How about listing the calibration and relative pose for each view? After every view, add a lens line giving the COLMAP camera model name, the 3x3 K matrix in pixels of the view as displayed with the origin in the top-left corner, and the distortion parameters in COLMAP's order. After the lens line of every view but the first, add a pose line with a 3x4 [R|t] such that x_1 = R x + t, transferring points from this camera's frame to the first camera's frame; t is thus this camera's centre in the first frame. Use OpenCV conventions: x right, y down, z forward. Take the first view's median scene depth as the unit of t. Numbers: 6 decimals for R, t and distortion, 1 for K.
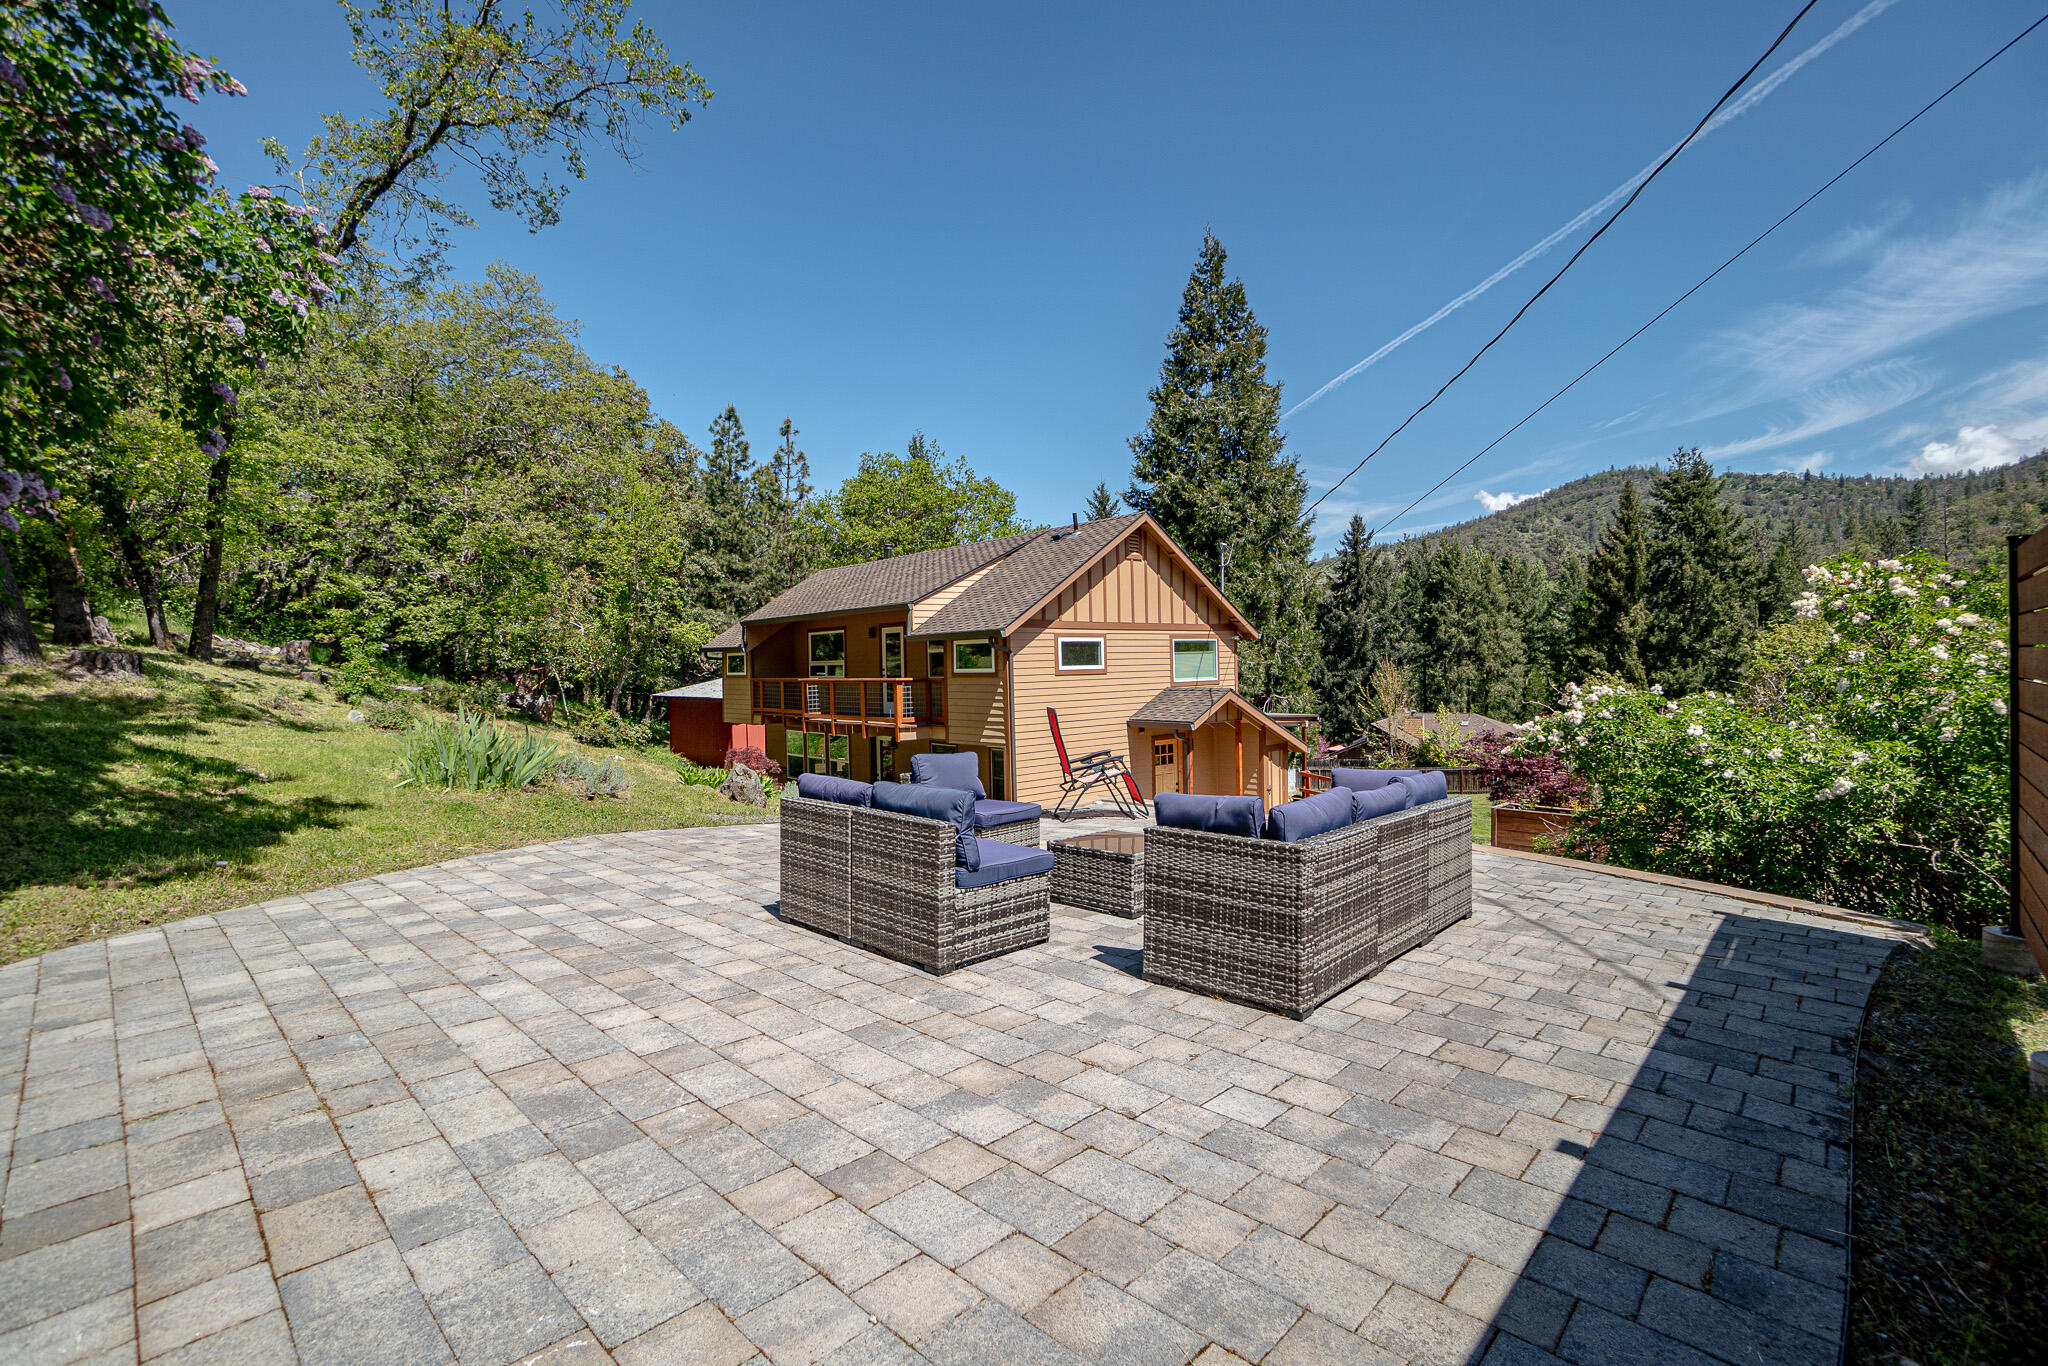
lens RADIAL K [[906.3, 0, 1022.5], [0, 906.3, 669.2], [0, 0, 1]] dist [-0.062758, 0.021215]
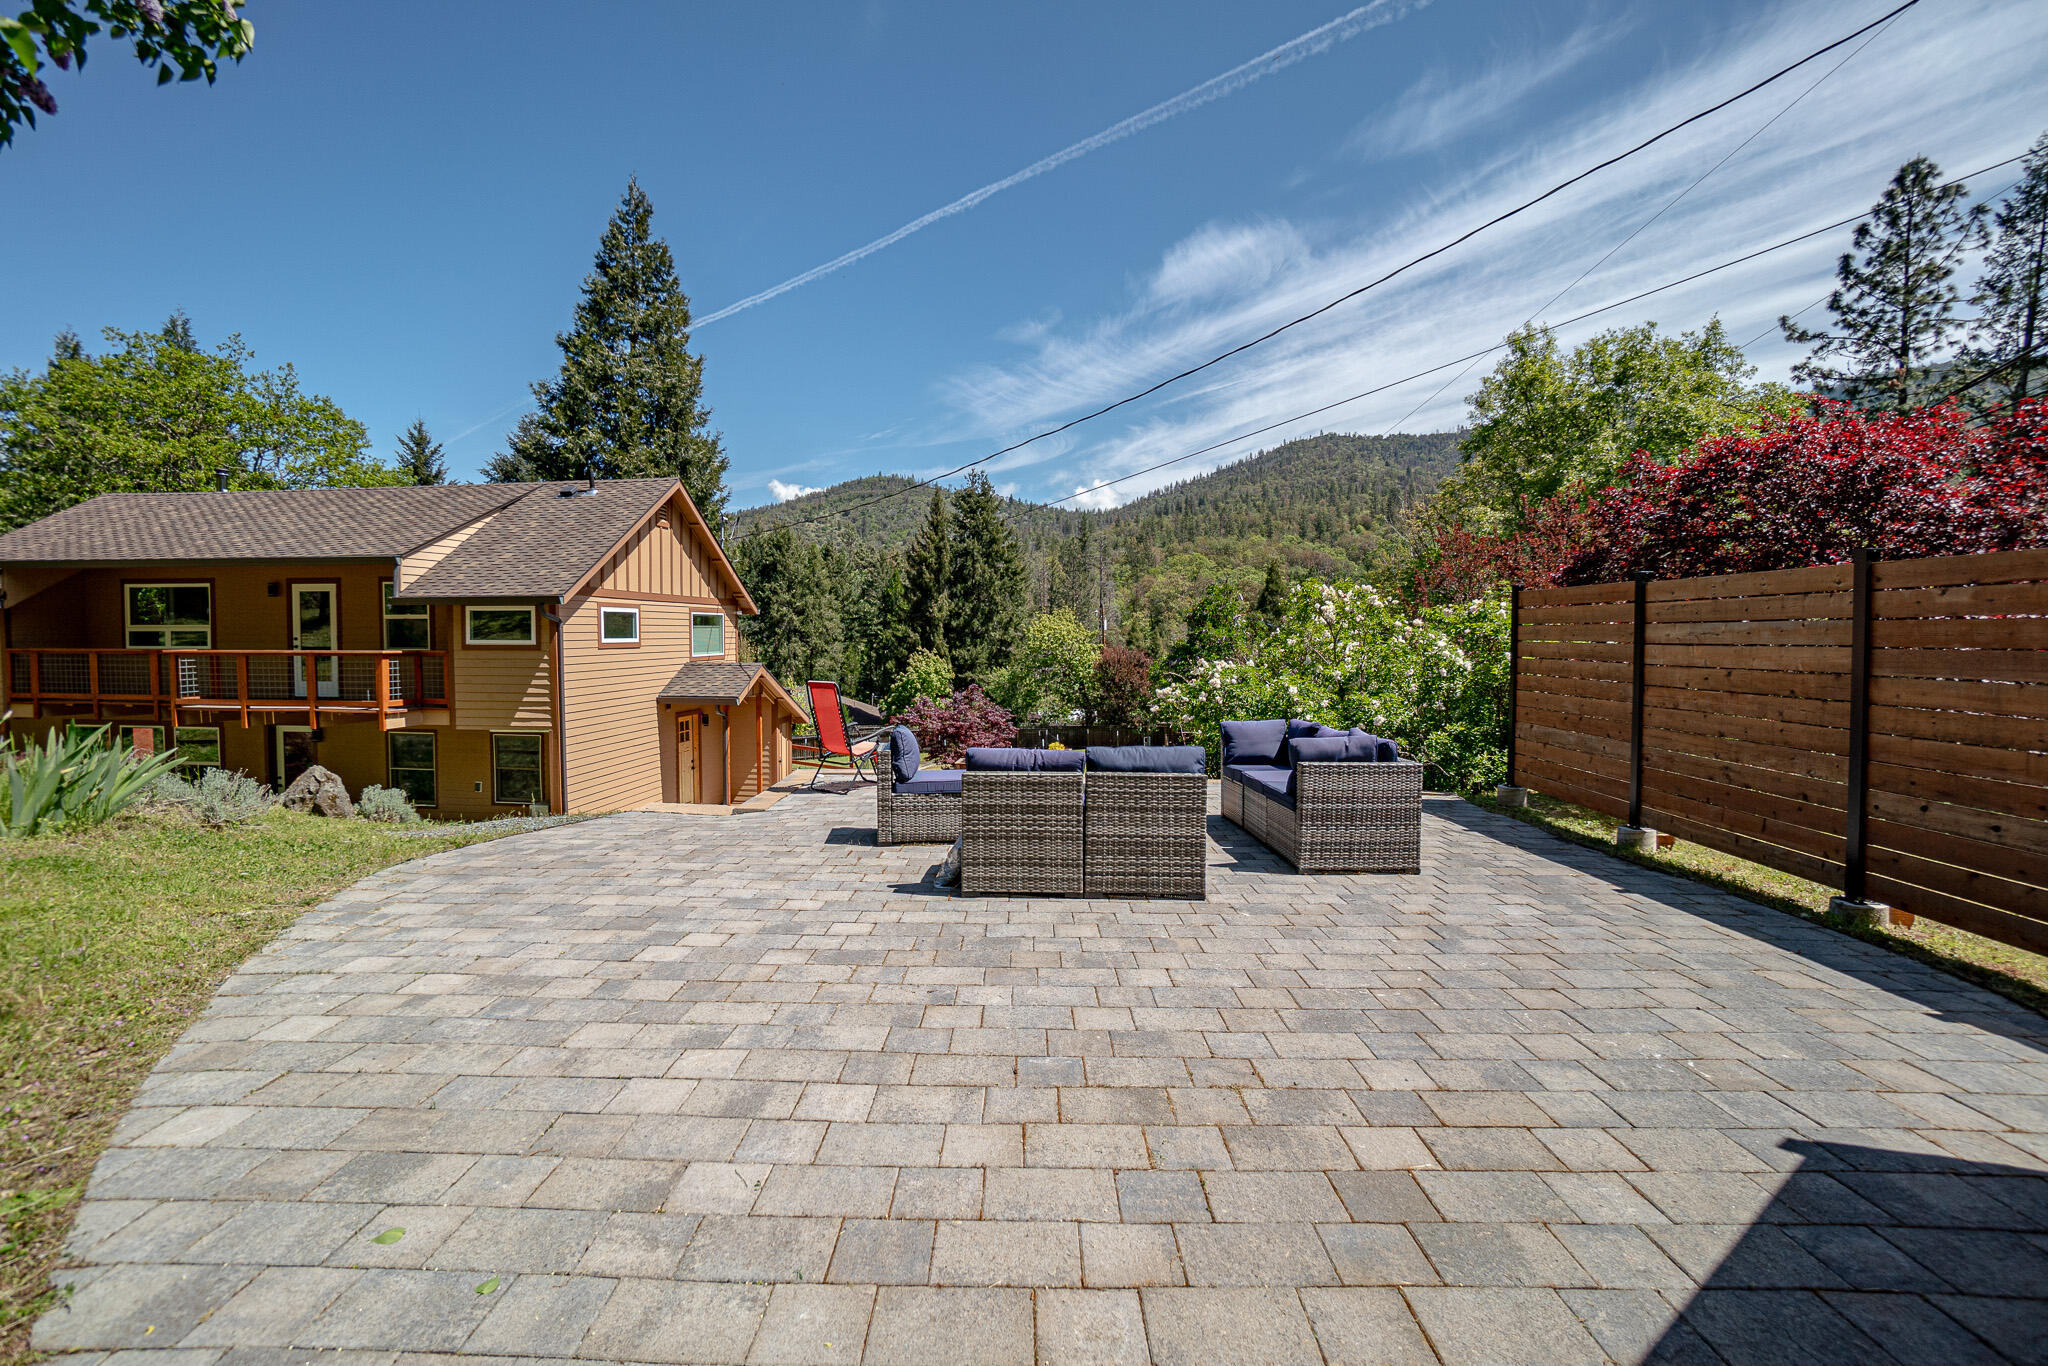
lens RADIAL K [[906.3, 0, 1008.8], [0, 906.3, 653.4], [0, 0, 1]] dist [-0.062758, 0.021215]
pose [[0.742319, 0.005571, 0.670023, -0.125287], [-0.012459, 0.999907, 0.005489, 0.000654], [-0.669931, -0.012422, 0.742320, 0.032119]]
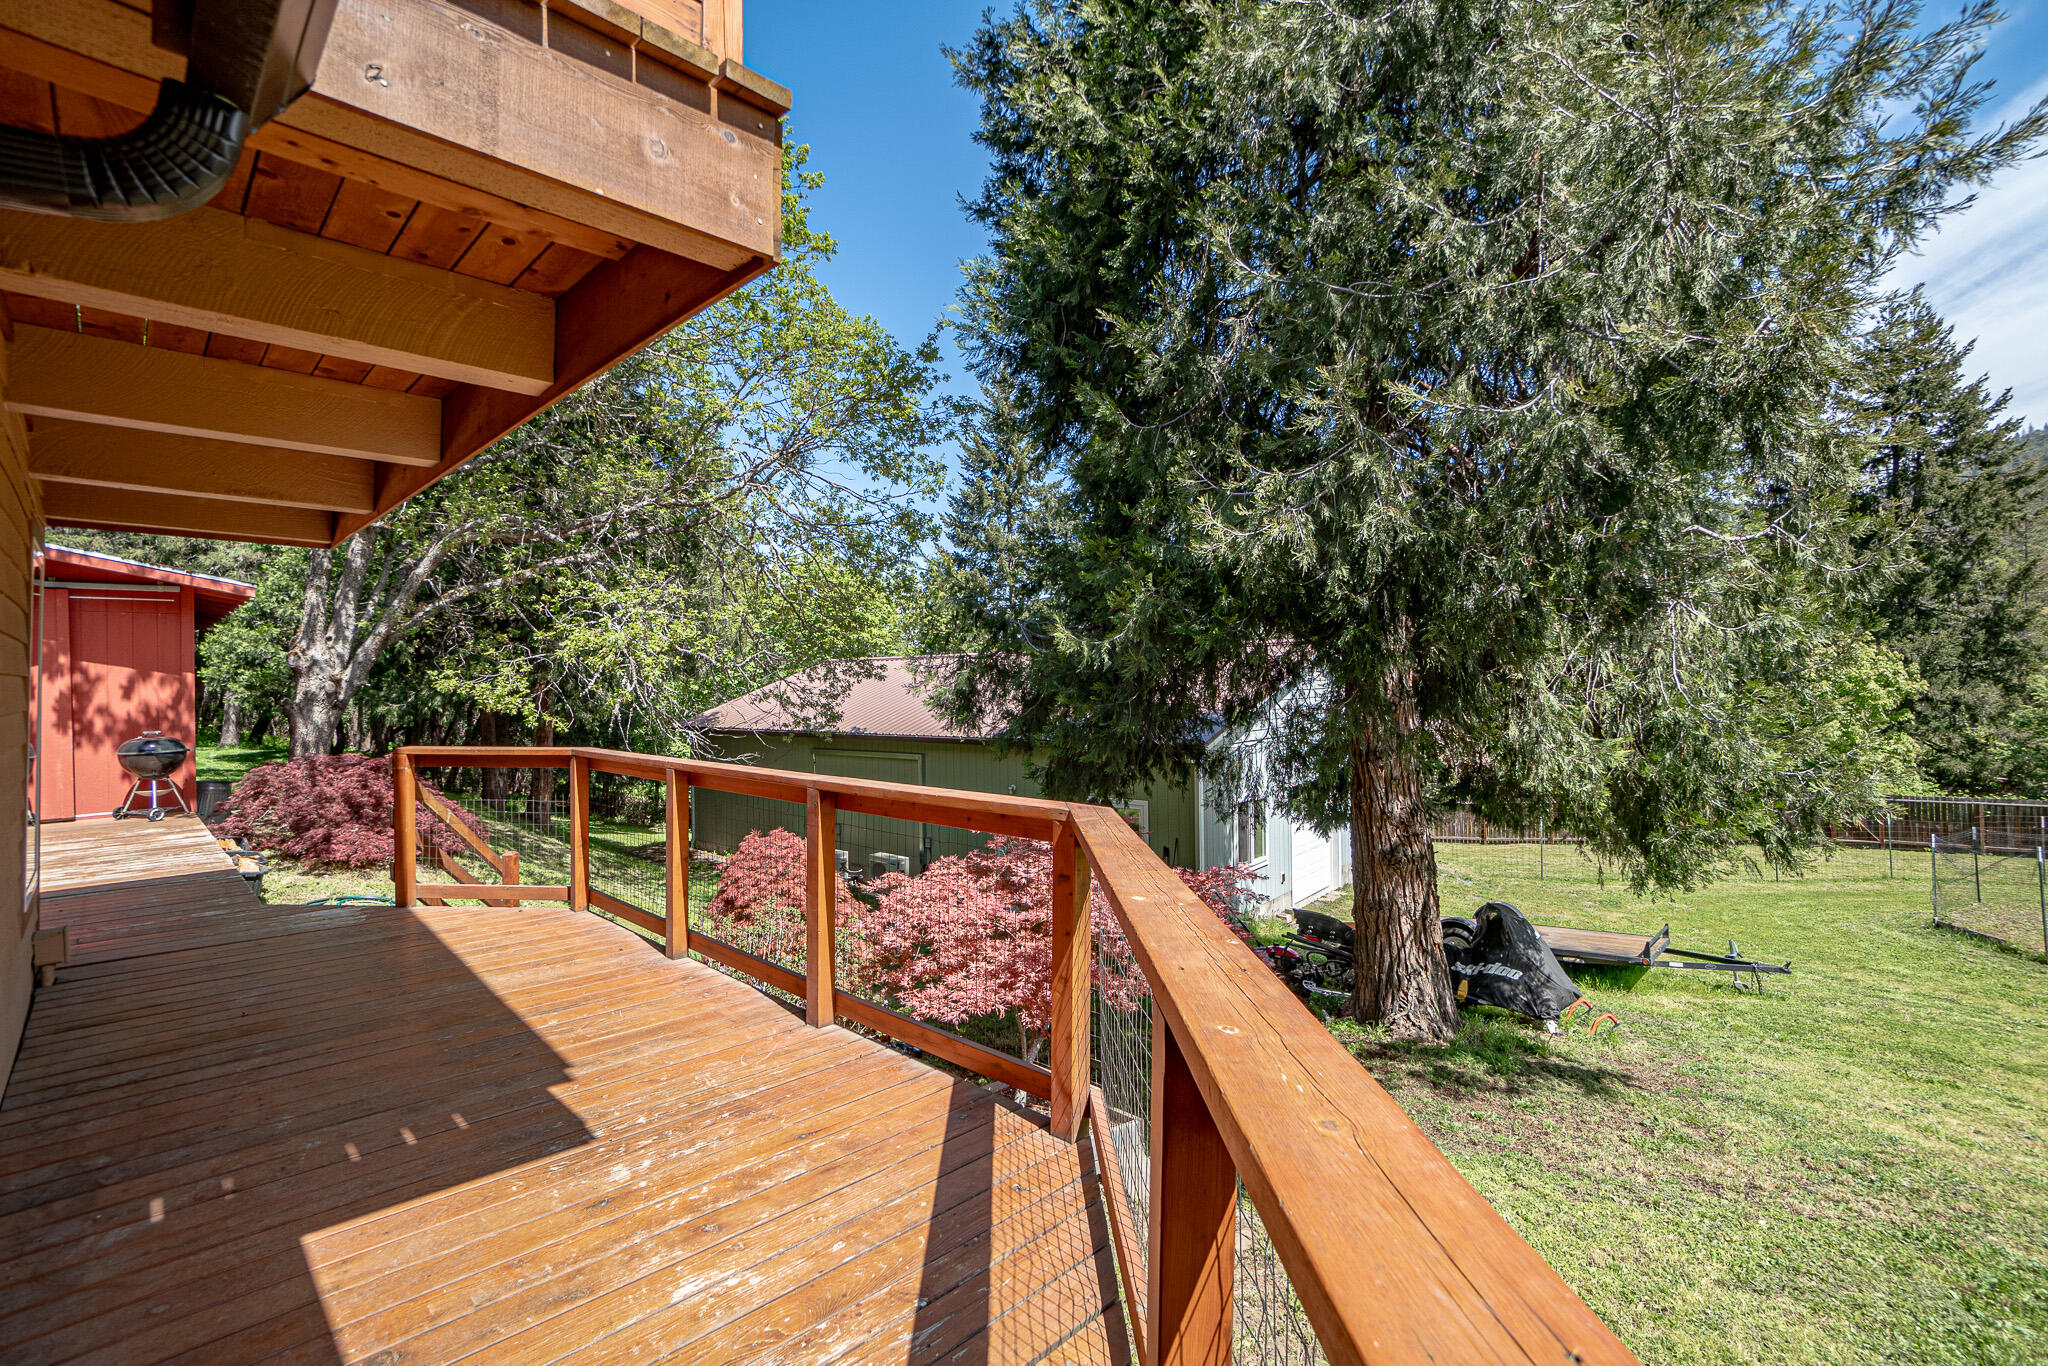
lens RADIAL K [[906.3, 0, 1021.1], [0, 906.3, 672.3], [0, 0, 1]] dist [-0.062758, 0.021215]
pose [[0.995859, 0.004798, 0.090789, 0.100414], [-0.003759, 0.999926, -0.011608, 0.064541], [-0.090838, 0.011218, 0.995802, 0.802764]]
